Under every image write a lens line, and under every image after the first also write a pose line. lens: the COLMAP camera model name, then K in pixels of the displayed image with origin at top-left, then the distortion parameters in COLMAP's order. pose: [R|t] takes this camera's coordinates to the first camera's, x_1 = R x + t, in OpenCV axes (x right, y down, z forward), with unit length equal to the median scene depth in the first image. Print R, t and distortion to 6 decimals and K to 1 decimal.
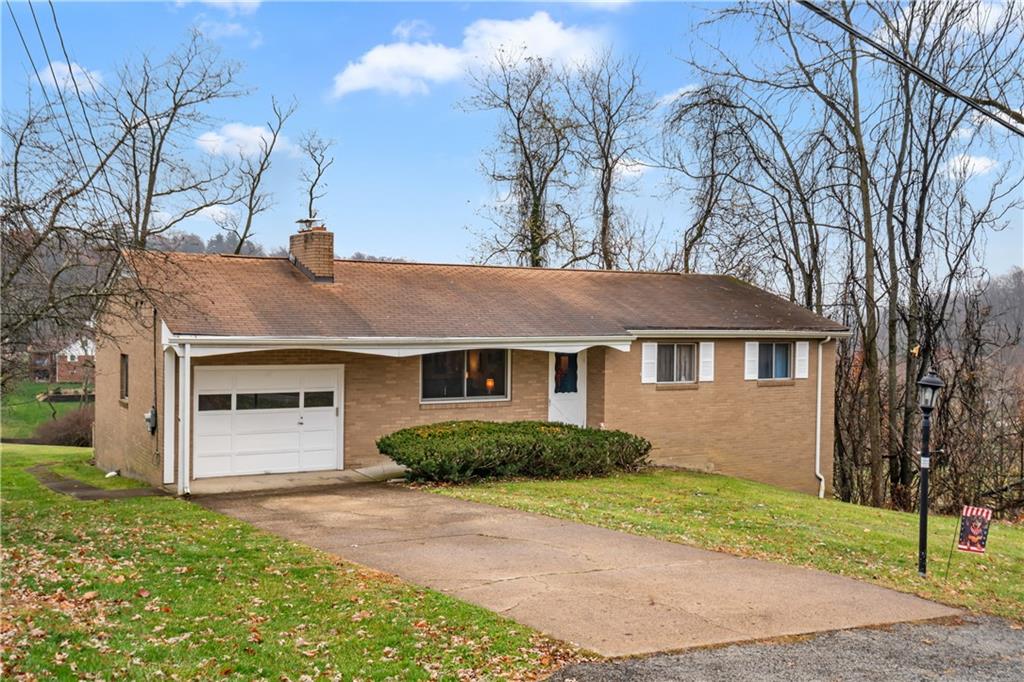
lens RADIAL K [[1039.7, 0, 512.2], [0, 1039.7, 340.1], [0, 0, 1]] dist [0.016391, 0.000000]
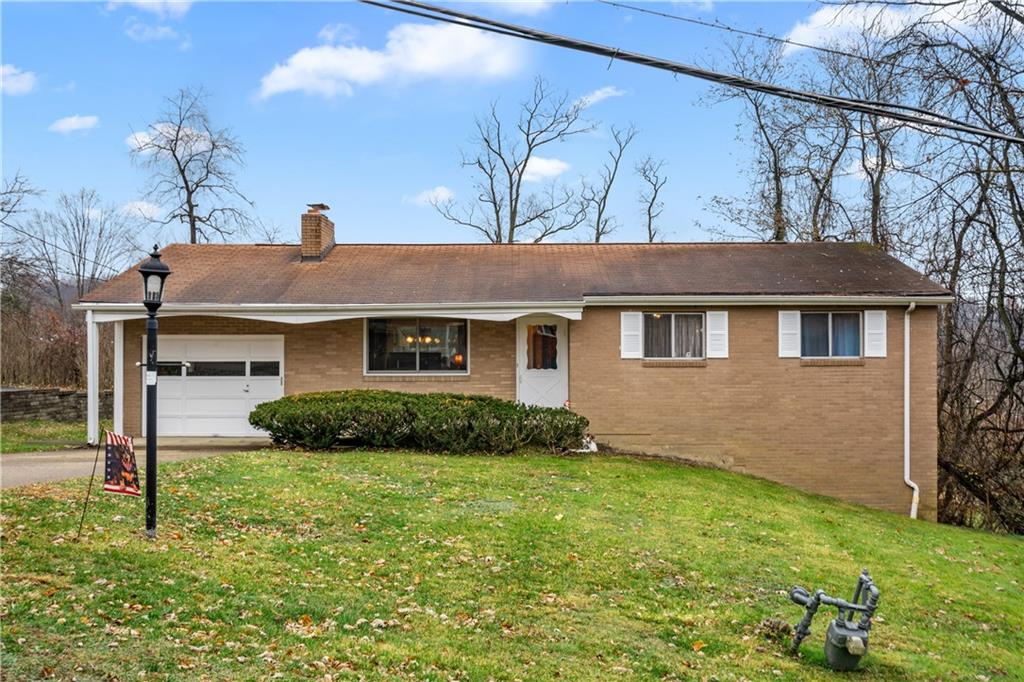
lens RADIAL K [[957.9, 0, 511.8], [0, 957.9, 343.2], [0, 0, 1]] dist [-0.004503, 0.000000]
pose [[0.853385, -0.018285, -0.520960, 0.460193], [0.000723, 0.999425, -0.033895, 0.055477], [0.521280, 0.028549, 0.852908, 0.262769]]
